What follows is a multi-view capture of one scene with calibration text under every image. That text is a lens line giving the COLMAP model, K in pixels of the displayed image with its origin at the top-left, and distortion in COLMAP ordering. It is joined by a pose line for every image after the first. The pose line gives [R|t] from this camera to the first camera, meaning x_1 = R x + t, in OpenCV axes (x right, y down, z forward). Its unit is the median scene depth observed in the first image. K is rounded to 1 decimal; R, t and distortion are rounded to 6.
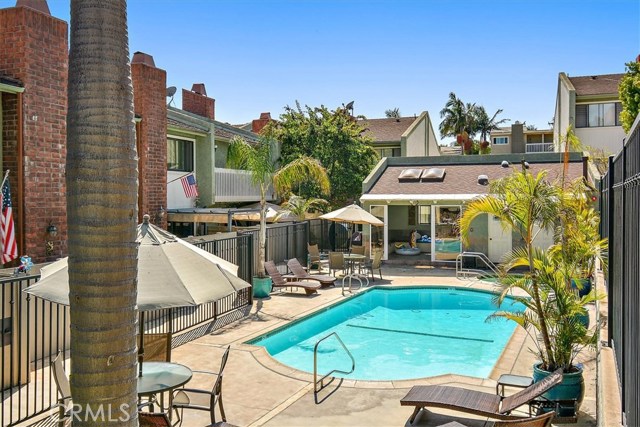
lens RADIAL K [[543.2, 0, 316.4], [0, 543.2, 195.3], [0, 0, 1]] dist [-0.002807, -0.002652]
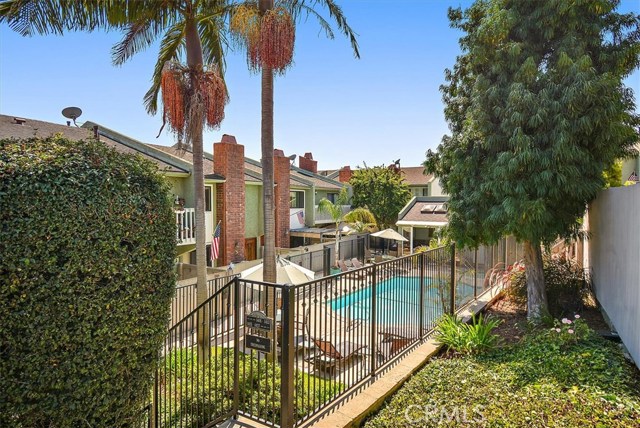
lens RADIAL K [[356.4, 0, 317.2], [0, 356.4, 211.7], [0, 0, 1]] dist [0.002184, 0.000024]
pose [[0.980318, 0.014733, -0.196873, 0.060629], [-0.009631, 0.999593, 0.026848, -0.063993], [0.197188, -0.024423, 0.980061, -0.192145]]
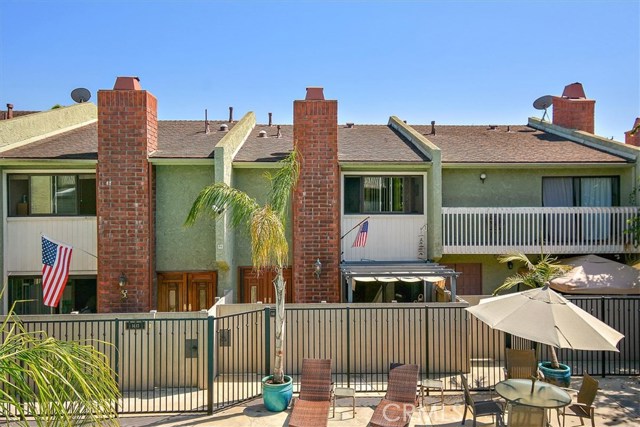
lens RADIAL K [[505.6, 0, 320.9], [0, 505.6, 212.7], [0, 0, 1]] dist [0.016222, 0.001439]
pose [[0.398319, -0.001704, -0.917245, 0.386606], [0.001837, 0.999998, -0.001060, -0.044445], [0.917245, -0.001263, 0.398322, 0.572219]]
